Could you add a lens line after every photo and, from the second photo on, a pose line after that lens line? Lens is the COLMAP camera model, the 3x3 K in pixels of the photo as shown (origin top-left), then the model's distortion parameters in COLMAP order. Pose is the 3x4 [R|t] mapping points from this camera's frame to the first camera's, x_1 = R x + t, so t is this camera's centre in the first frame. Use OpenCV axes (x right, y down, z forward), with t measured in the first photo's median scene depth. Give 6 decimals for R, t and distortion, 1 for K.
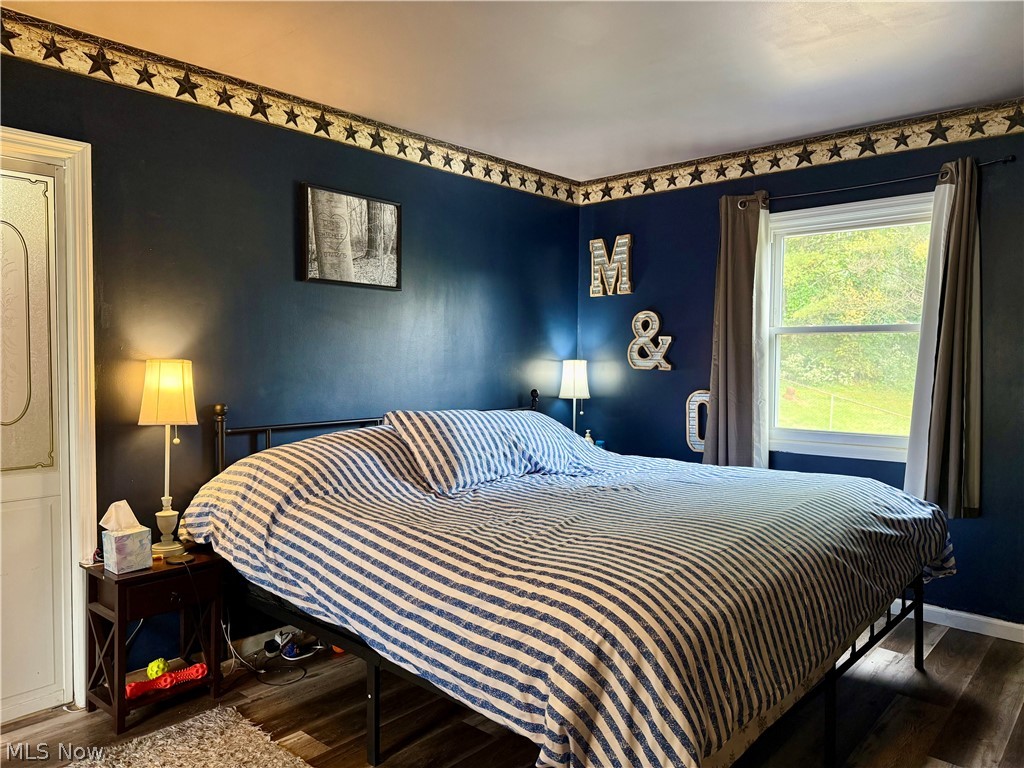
lens RADIAL K [[711.2, 0, 508.9], [0, 711.2, 387.6], [0, 0, 1]] dist [0.131766, -0.218185]
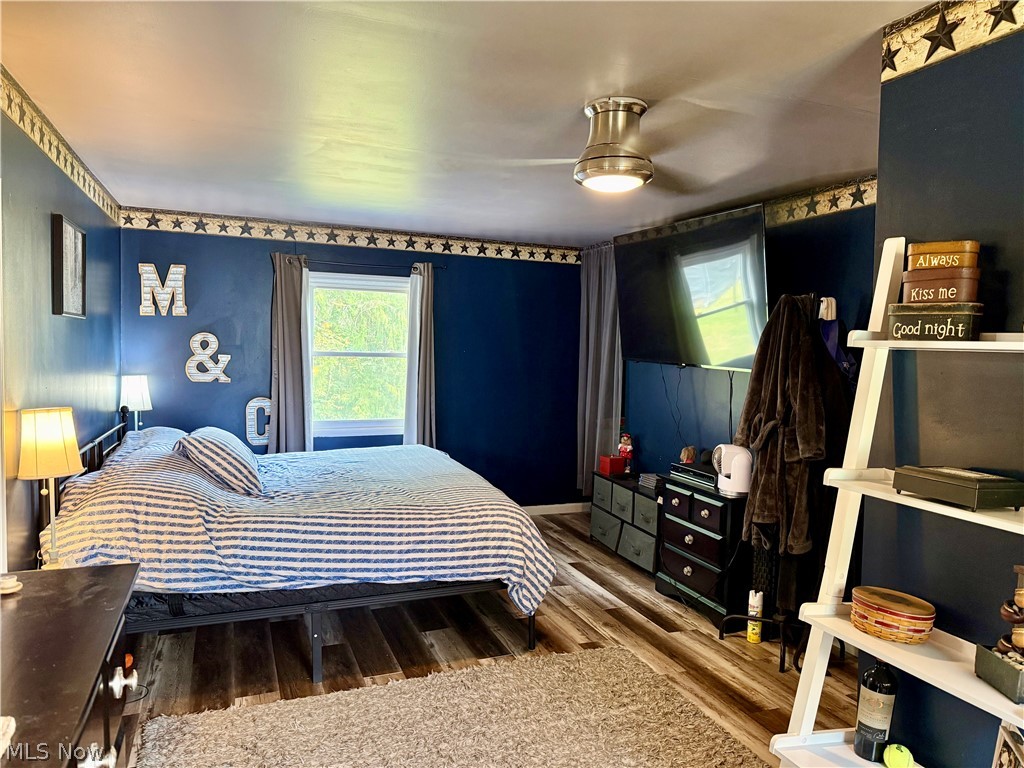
lens RADIAL K [[727.6, 0, 514.1], [0, 727.6, 383.4], [0, 0, 1]] dist [0.055640, -0.071490]
pose [[0.434842, -0.043071, 0.899476, -0.743921], [0.018905, 0.999072, 0.038701, -0.066647], [-0.900308, 0.000175, 0.435253, 0.013795]]
